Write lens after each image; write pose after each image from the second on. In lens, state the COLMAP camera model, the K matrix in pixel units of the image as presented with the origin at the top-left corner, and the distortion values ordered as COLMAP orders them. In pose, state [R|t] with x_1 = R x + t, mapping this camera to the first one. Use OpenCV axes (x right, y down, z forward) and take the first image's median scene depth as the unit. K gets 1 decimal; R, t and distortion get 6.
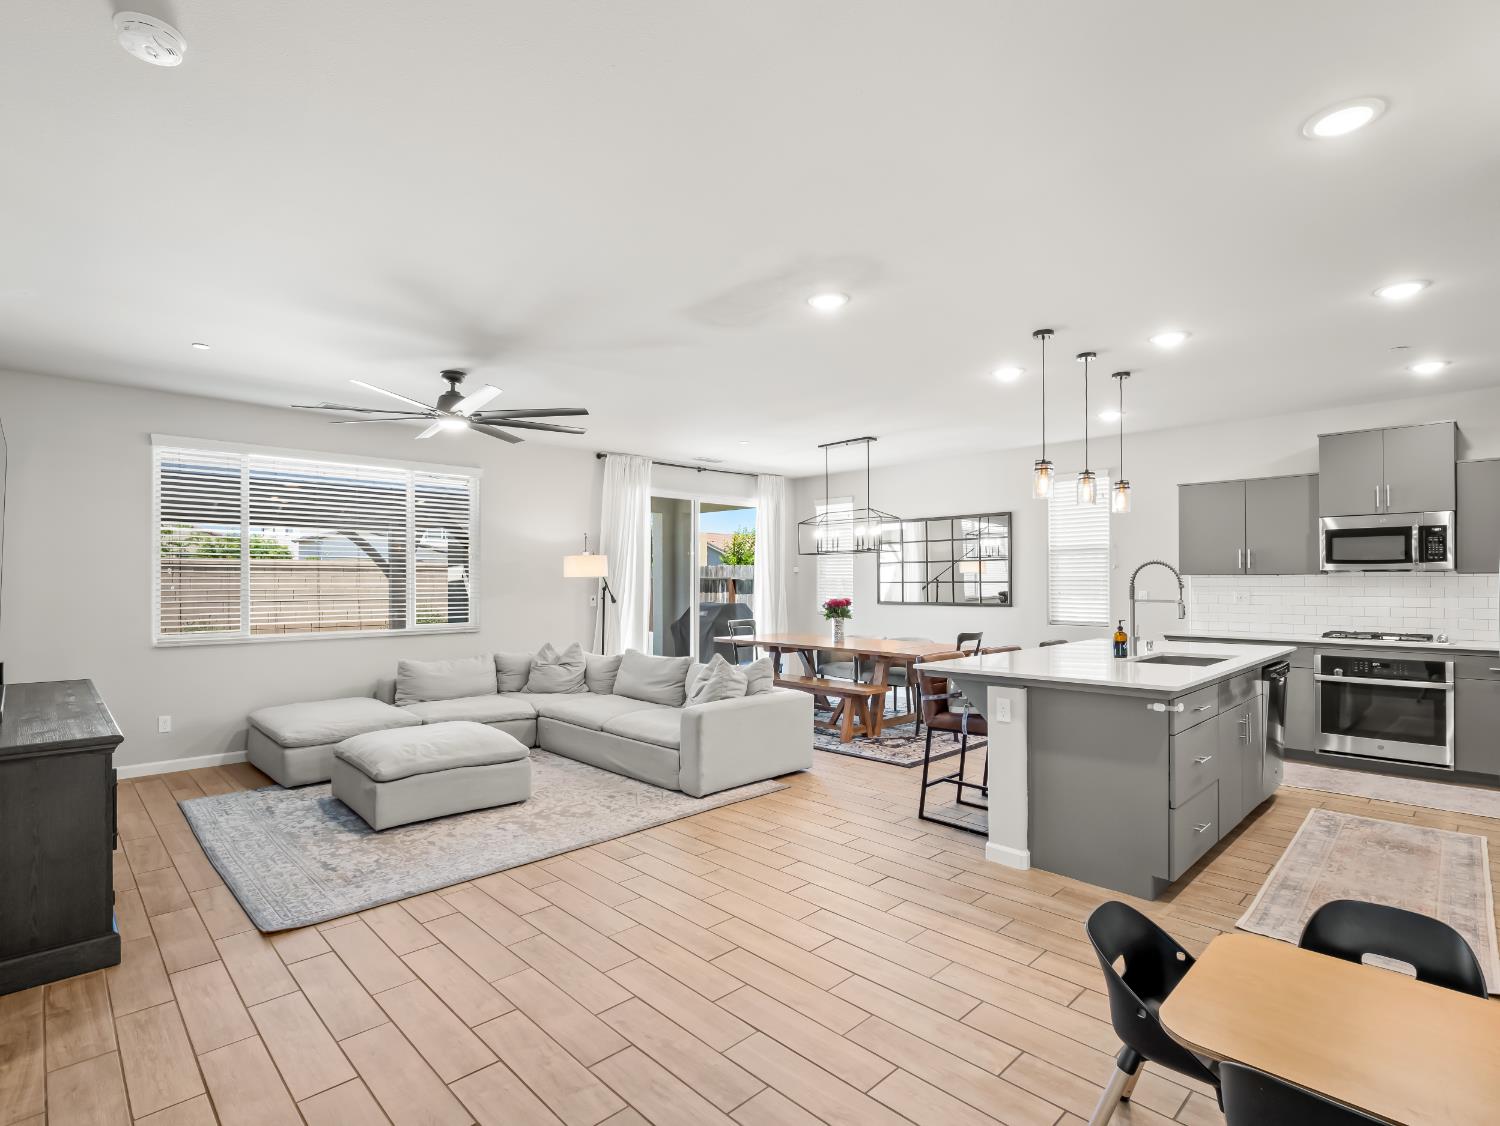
lens RADIAL K [[743.3, 0, 741.3], [0, 743.3, 578.7], [0, 0, 1]] dist [-0.002300, -0.006709]
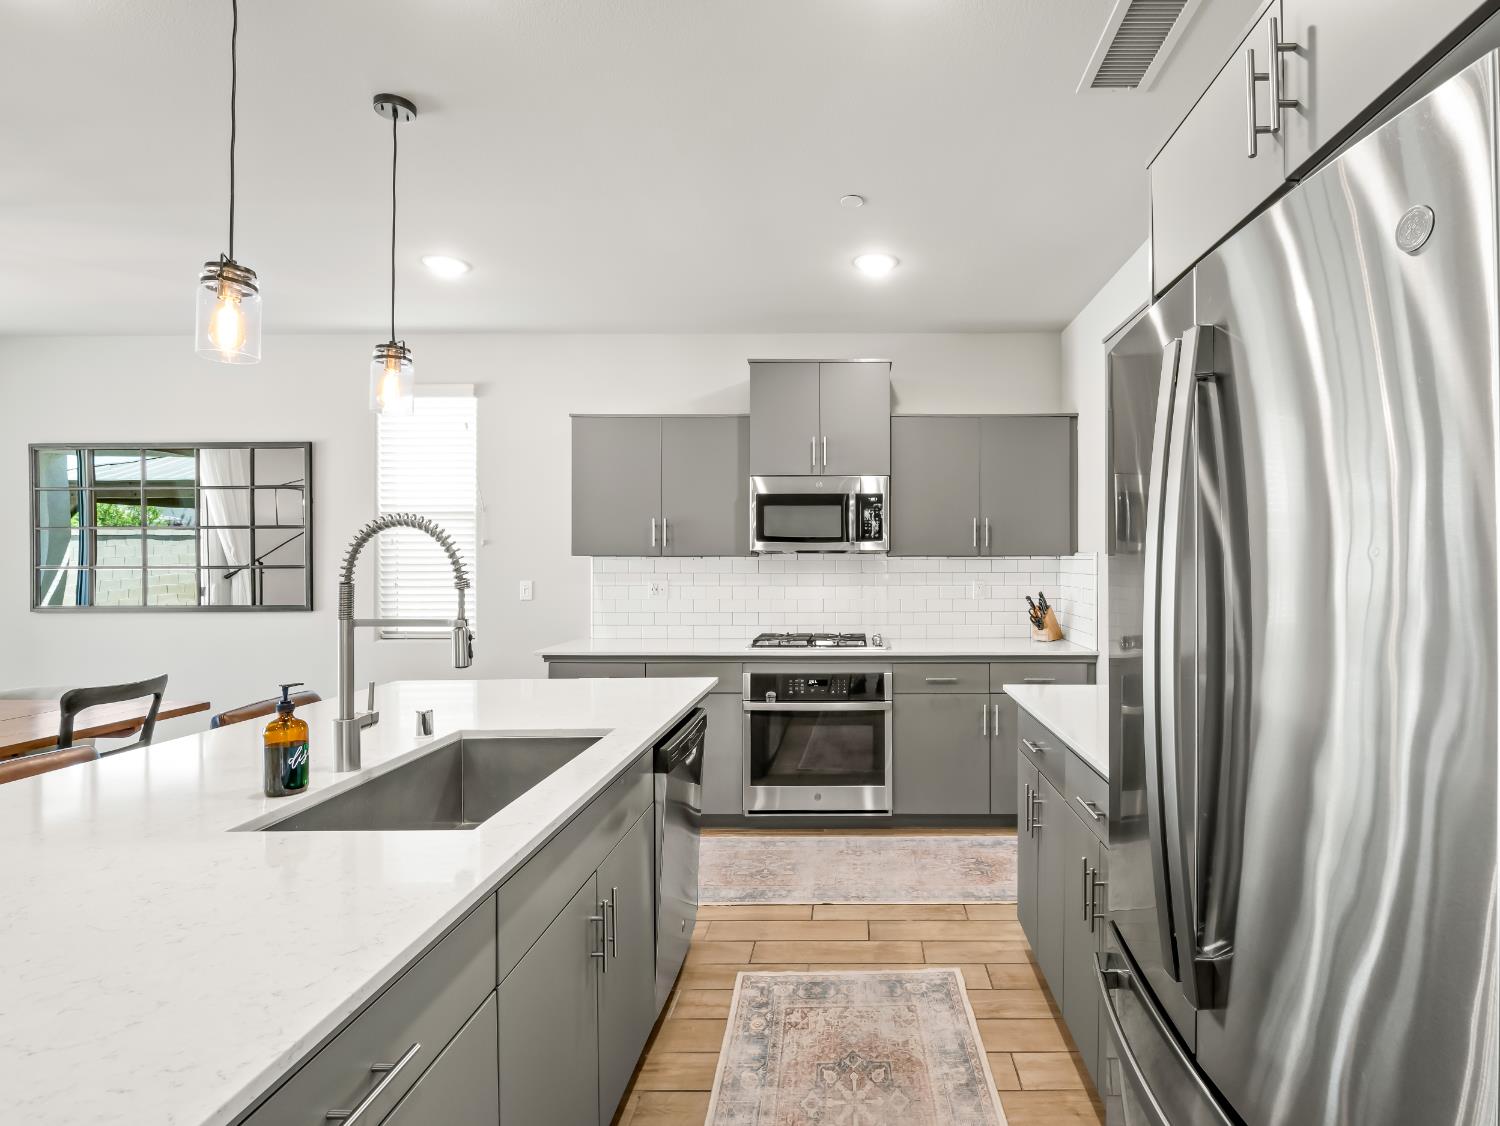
lens RADIAL K [[759.6, 0, 854.1], [0, 759.6, 565.2], [0, 0, 1]] dist [-0.002593, -0.000521]
pose [[0.696815, -0.002389, 0.717247, 0.358332], [-0.003145, 0.999975, 0.006385, -0.002617], [-0.717244, -0.006705, 0.696789, 0.458188]]
